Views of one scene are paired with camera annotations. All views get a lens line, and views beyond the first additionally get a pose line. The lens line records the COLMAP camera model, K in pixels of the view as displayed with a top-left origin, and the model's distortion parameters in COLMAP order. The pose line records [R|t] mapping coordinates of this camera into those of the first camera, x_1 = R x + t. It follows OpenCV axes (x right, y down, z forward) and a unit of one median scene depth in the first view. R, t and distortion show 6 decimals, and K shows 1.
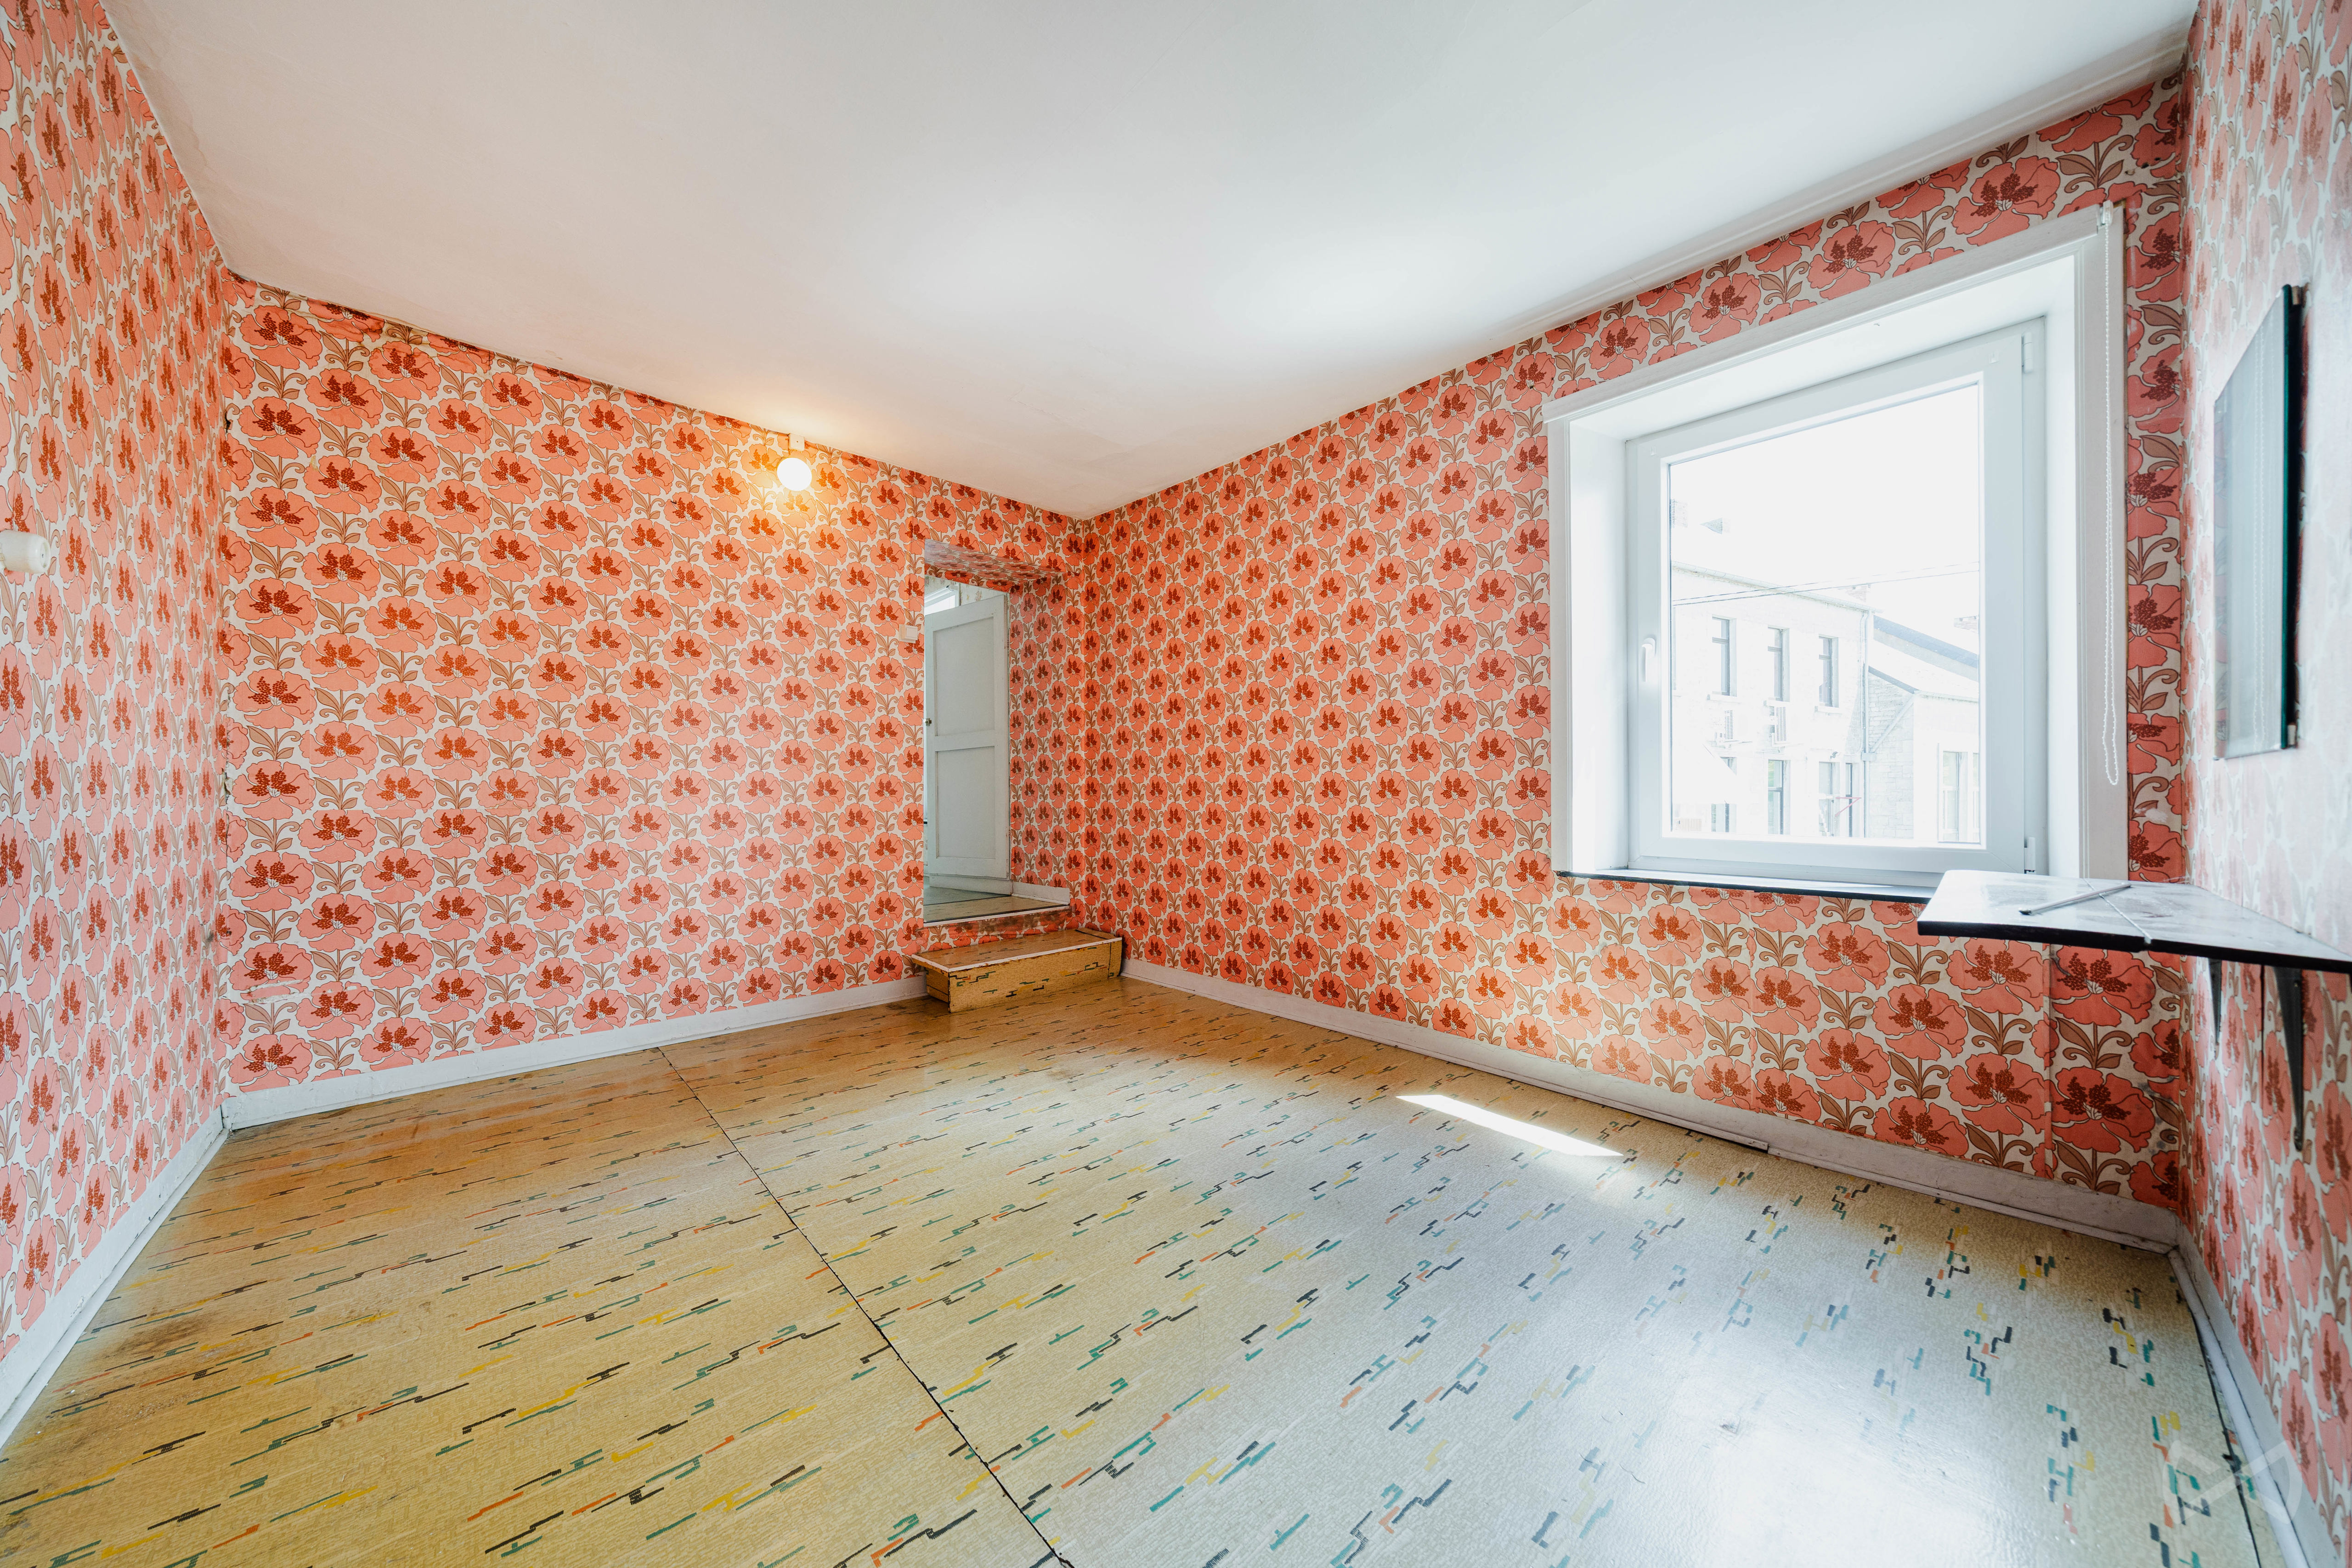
lens RADIAL K [[798.4, 0, 1167.5], [0, 798.4, 787.6], [0, 0, 1]] dist [-0.003071, -0.000207]
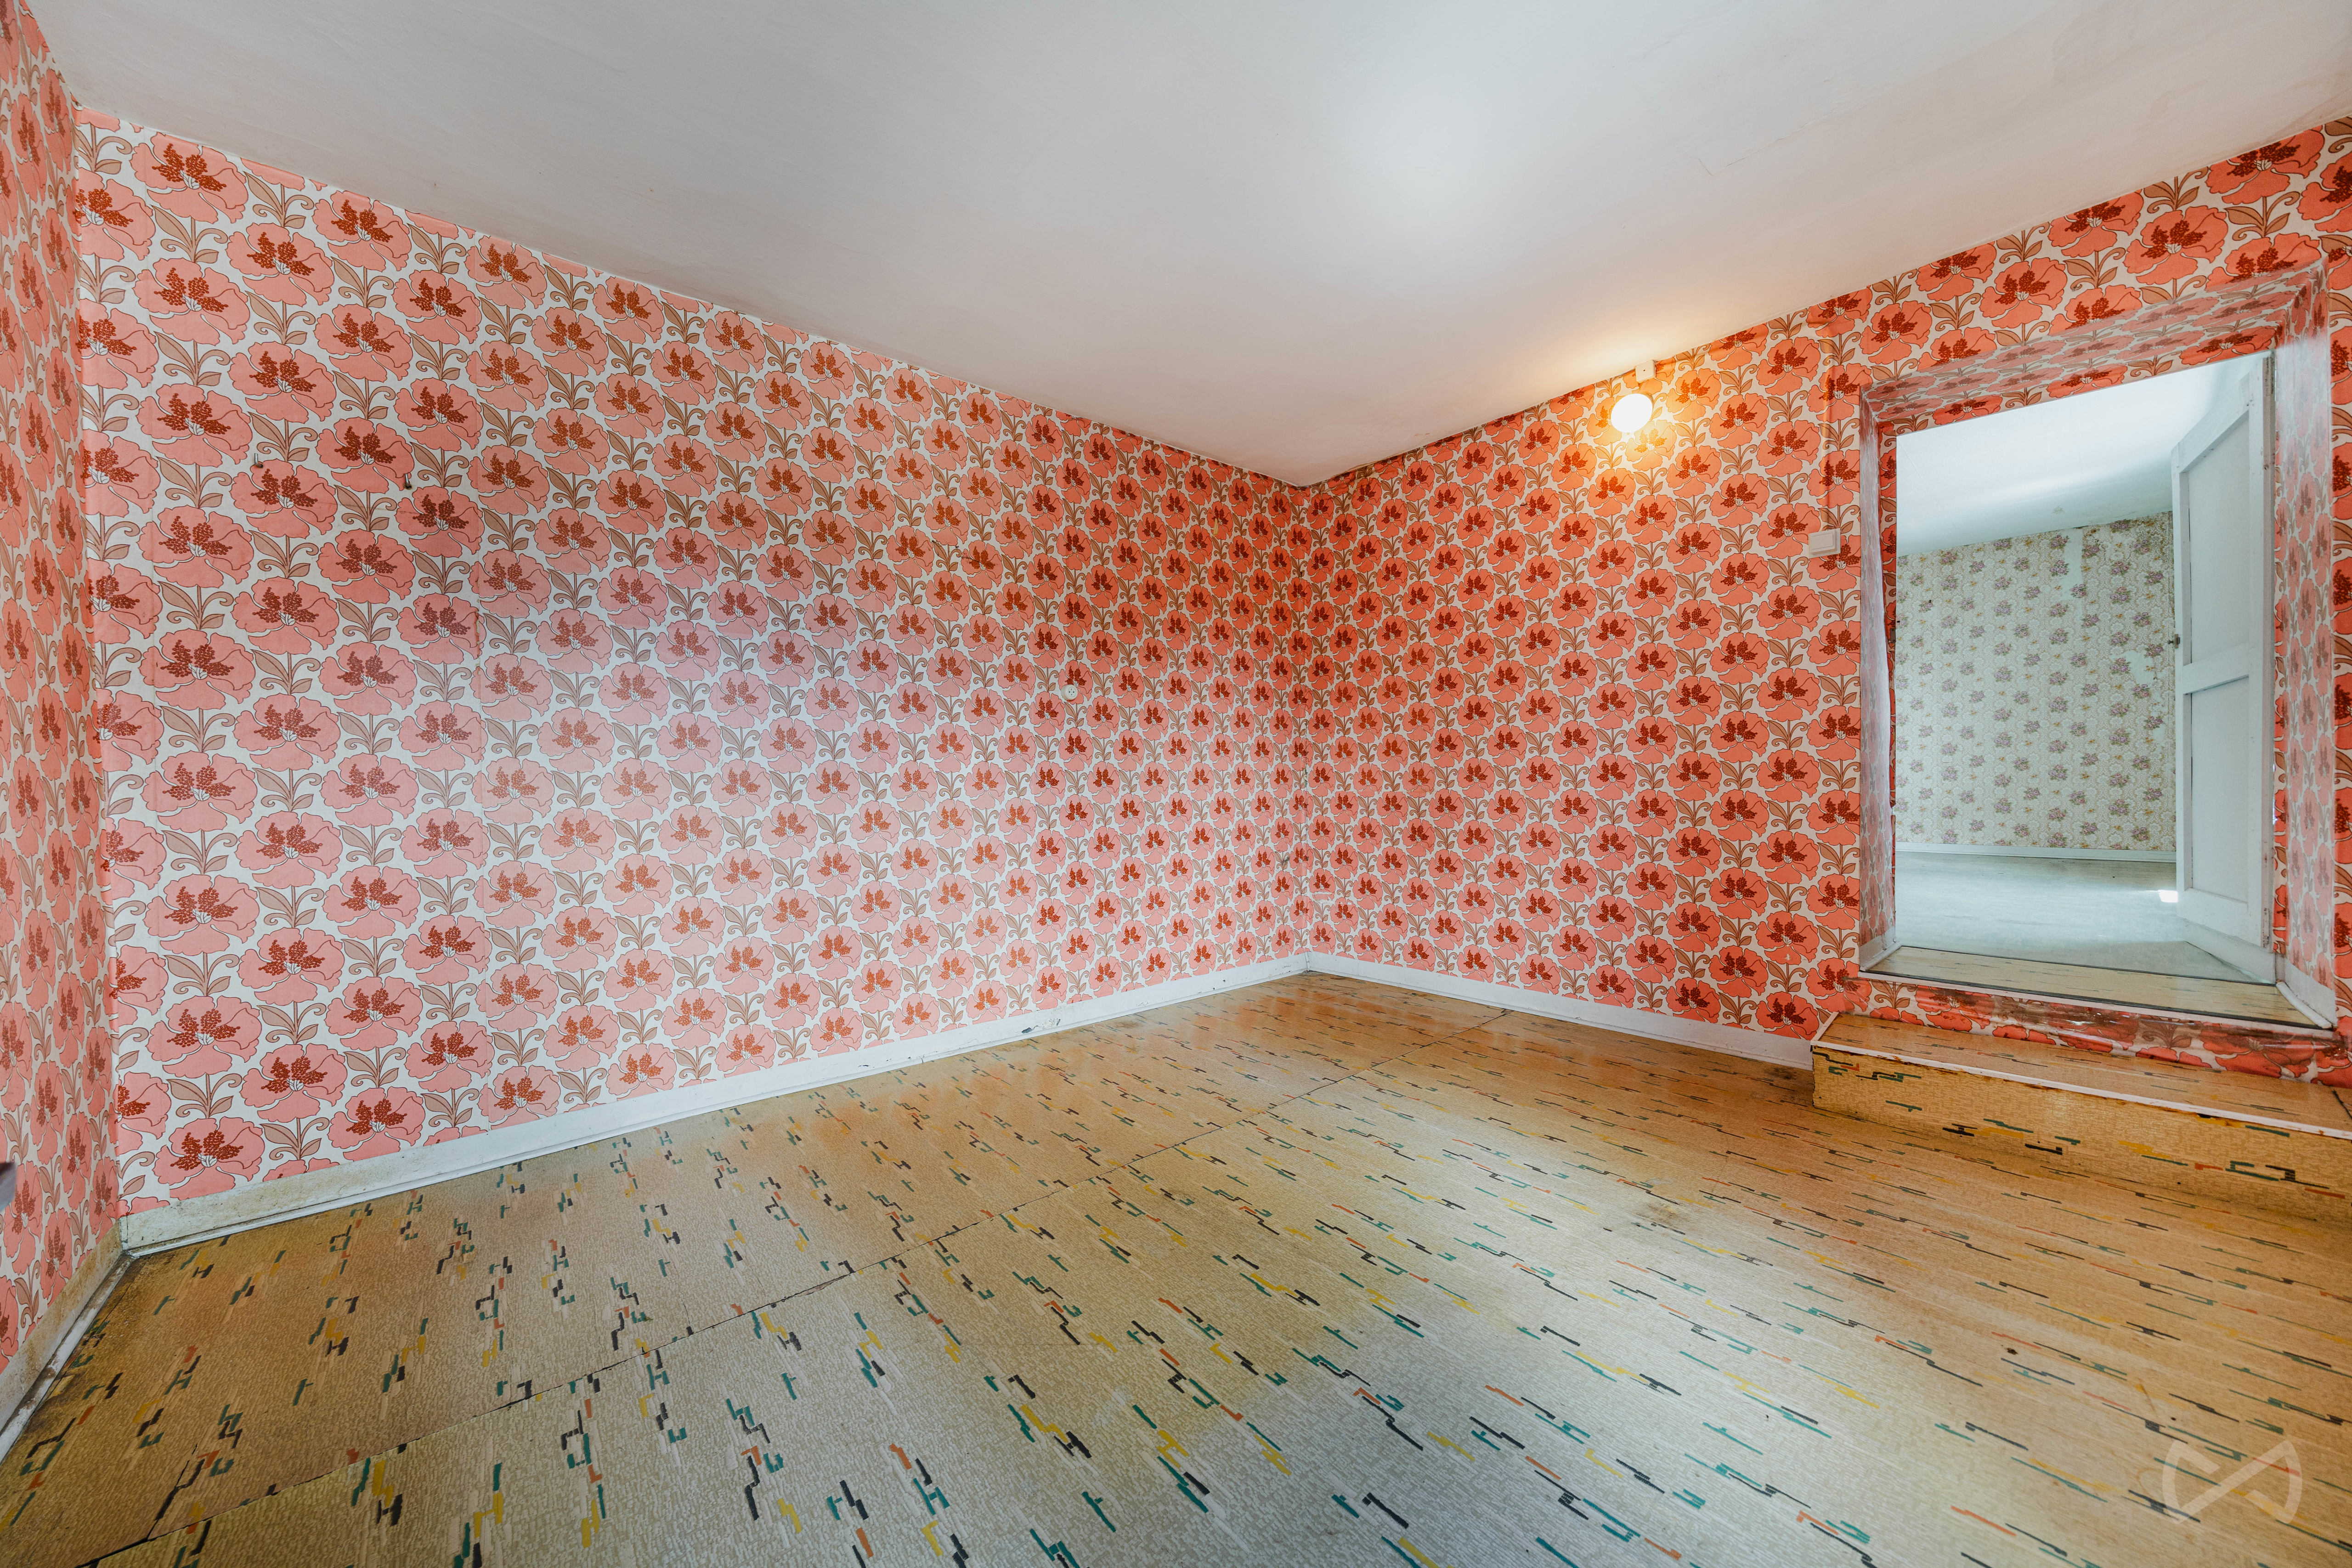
lens RADIAL K [[798.4, 0, 1168.0], [0, 798.4, 788.1], [0, 0, 1]] dist [-0.003071, -0.000207]
pose [[-0.028655, 0.011373, -0.999525, 0.516096], [0.019902, 0.999744, 0.010805, -0.002136], [0.999391, -0.019583, -0.028874, 0.618533]]
